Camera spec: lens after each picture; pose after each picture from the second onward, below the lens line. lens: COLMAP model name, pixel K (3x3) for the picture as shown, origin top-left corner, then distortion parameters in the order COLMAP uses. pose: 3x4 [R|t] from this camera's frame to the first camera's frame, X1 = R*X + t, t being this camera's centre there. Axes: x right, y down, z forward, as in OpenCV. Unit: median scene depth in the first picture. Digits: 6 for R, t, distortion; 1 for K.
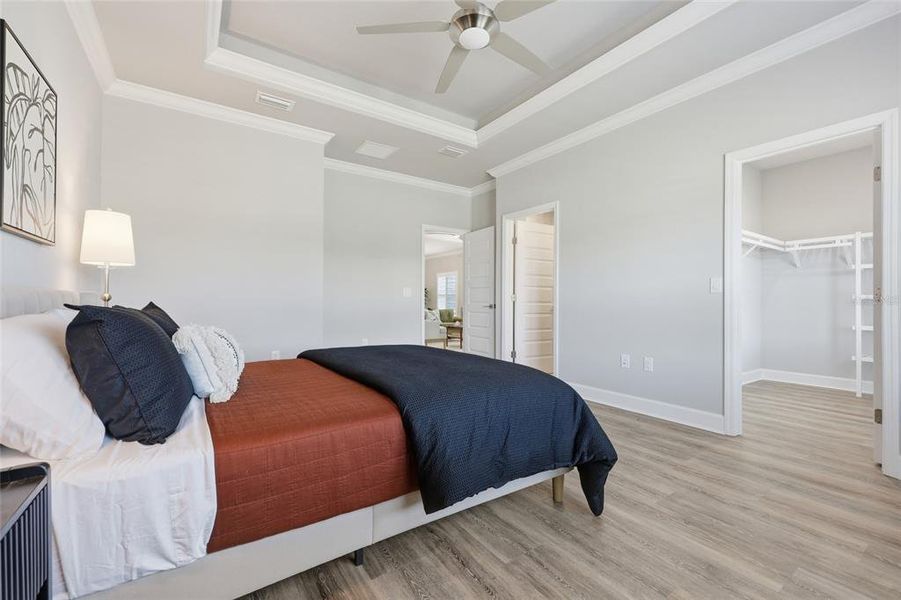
lens RADIAL K [[383.7, 0, 451.5], [0, 383.7, 303.0], [0, 0, 1]] dist [0.001944, 0.000068]
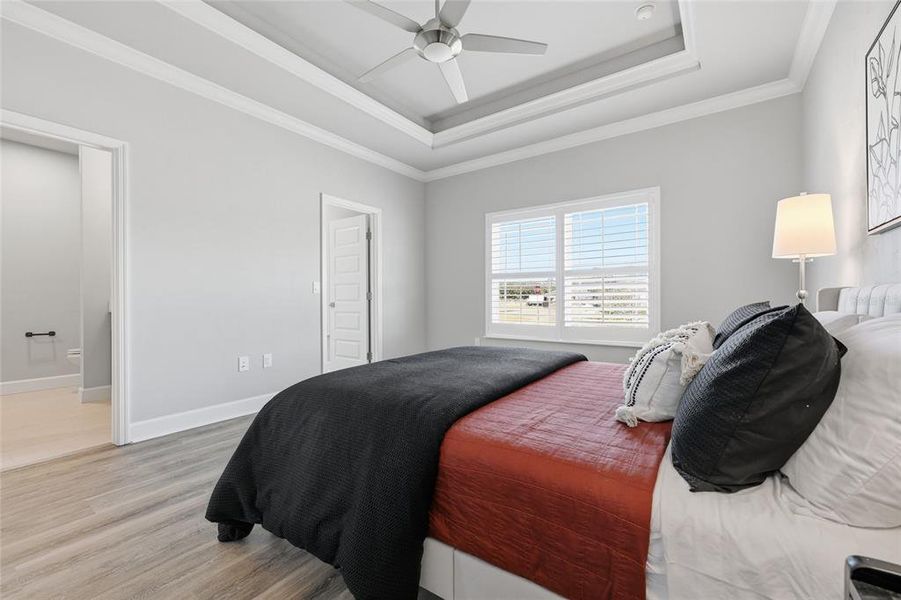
lens RADIAL K [[383.7, 0, 446.1], [0, 383.7, 299.9], [0, 0, 1]] dist [0.001944, 0.000068]
pose [[-0.349709, -0.000777, 0.936858, -0.633123], [0.009913, 0.999941, 0.004529, -0.004801], [-0.936806, 0.010871, -0.349681, 0.911841]]
